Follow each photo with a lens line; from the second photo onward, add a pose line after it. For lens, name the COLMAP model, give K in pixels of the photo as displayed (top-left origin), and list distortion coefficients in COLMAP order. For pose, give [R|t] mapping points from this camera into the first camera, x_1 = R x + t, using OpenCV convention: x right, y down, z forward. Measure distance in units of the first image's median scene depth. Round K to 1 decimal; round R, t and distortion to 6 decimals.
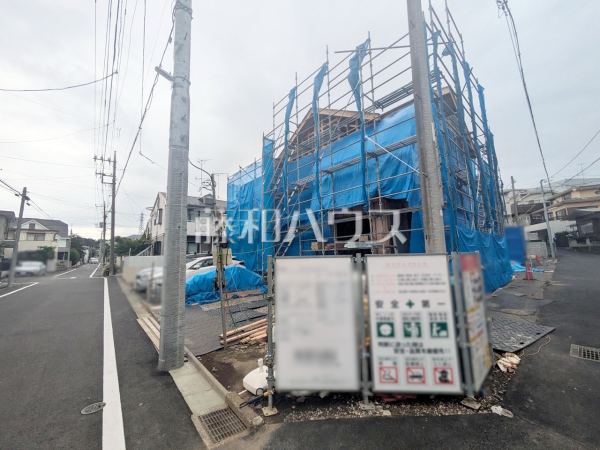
lens RADIAL K [[236.8, 0, 299.4], [0, 236.8, 226.5], [0, 0, 1]] dist [-0.000022, 0.001764]
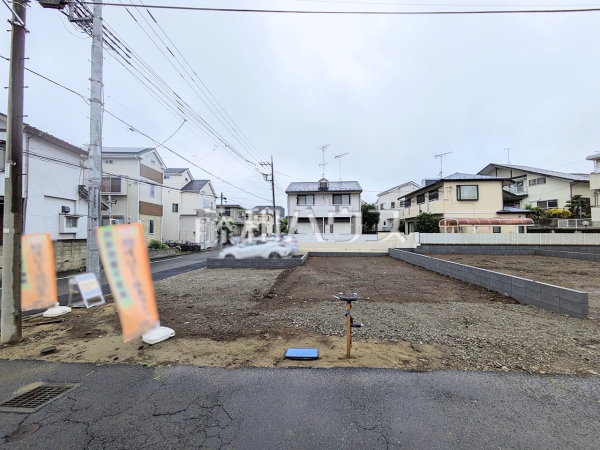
lens RADIAL K [[236.8, 0, 301.1], [0, 236.8, 224.8], [0, 0, 1]] dist [-0.000022, 0.001764]
pose [[0.687501, 0.001743, -0.726181, 2.809919], [0.072381, 0.994853, 0.070913, -0.062094], [0.722567, -0.101314, 0.683836, 1.298226]]
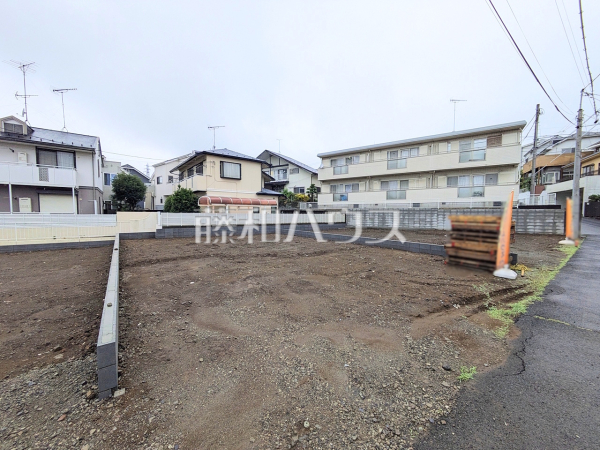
lens RADIAL K [[236.8, 0, 300.2], [0, 236.8, 226.2], [0, 0, 1]] dist [-0.000022, 0.001764]
pose [[0.997259, 0.036311, -0.064473, 3.581550], [-0.024139, 0.983295, 0.180413, 0.142174], [0.069947, -0.178362, 0.981476, 3.115519]]
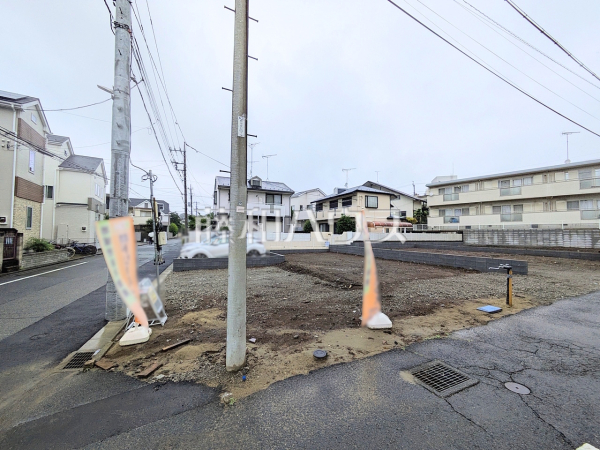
lens RADIAL K [[236.8, 0, 299.4], [0, 236.8, 227.2], [0, 0, 1]] dist [-0.000022, 0.001764]
pose [[0.955346, 0.026351, -0.294313, 1.090638], [0.002336, 0.995311, 0.096699, -0.077592], [0.295481, -0.093069, 0.950805, 0.076259]]
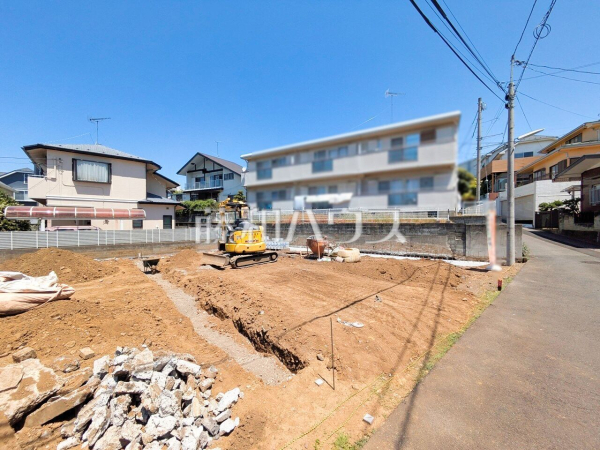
lens RADIAL K [[236.8, 0, 300.6], [0, 236.8, 226.6], [0, 0, 1]] dist [-0.000022, 0.001764]
pose [[0.999717, 0.023514, 0.003621, 5.622089], [-0.023790, 0.989313, 0.143857, 0.168364], [-0.000200, -0.143902, 0.989592, 4.803380]]
